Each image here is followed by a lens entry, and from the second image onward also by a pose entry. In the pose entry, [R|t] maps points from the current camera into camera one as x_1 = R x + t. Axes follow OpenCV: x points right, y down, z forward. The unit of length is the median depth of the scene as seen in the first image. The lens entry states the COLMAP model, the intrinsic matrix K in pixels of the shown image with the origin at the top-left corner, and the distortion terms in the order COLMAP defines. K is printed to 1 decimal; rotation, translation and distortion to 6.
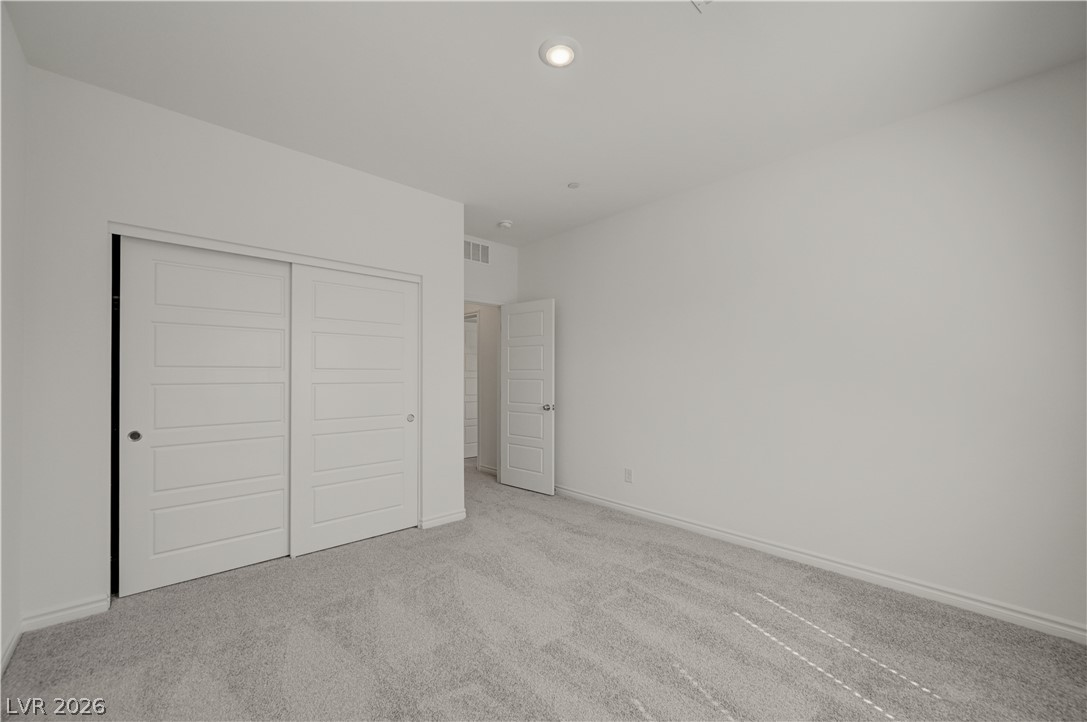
lens RADIAL K [[435.7, 0, 543.7], [0, 435.7, 369.3], [0, 0, 1]] dist [0.001090, 0.000001]
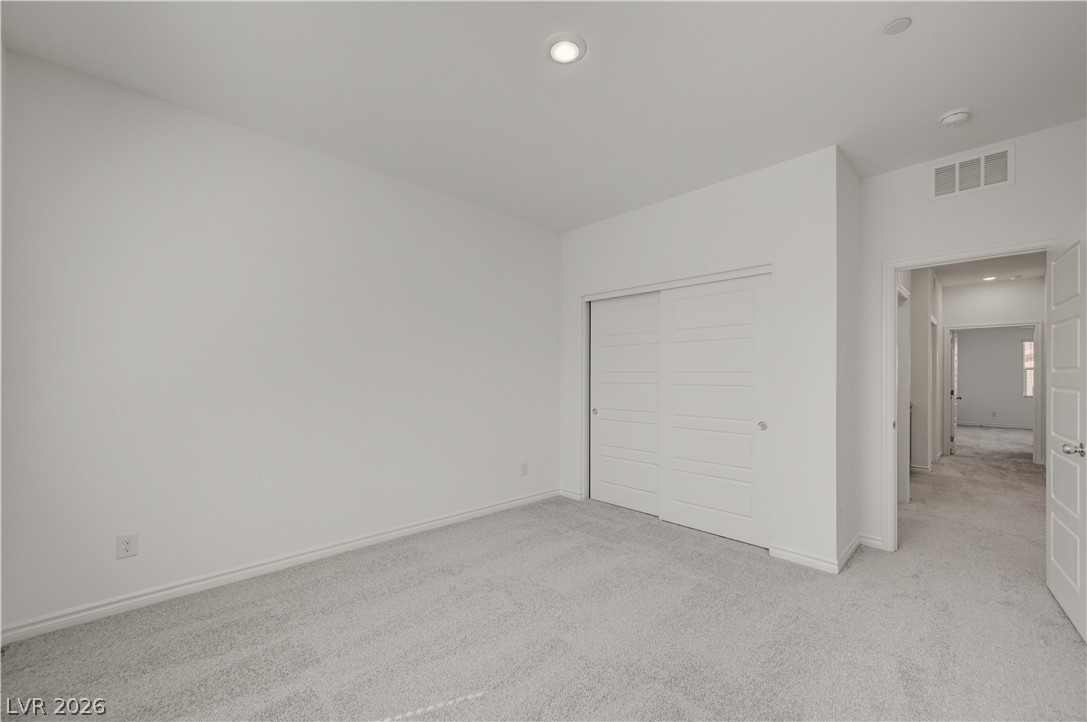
lens RADIAL K [[435.7, 0, 543.9], [0, 435.7, 370.0], [0, 0, 1]] dist [0.001090, 0.000001]
pose [[0.004650, -0.015556, -0.999868, 0.625367], [0.012131, 0.999806, -0.015498, 0.005584], [0.999916, -0.012057, 0.004838, 0.574180]]
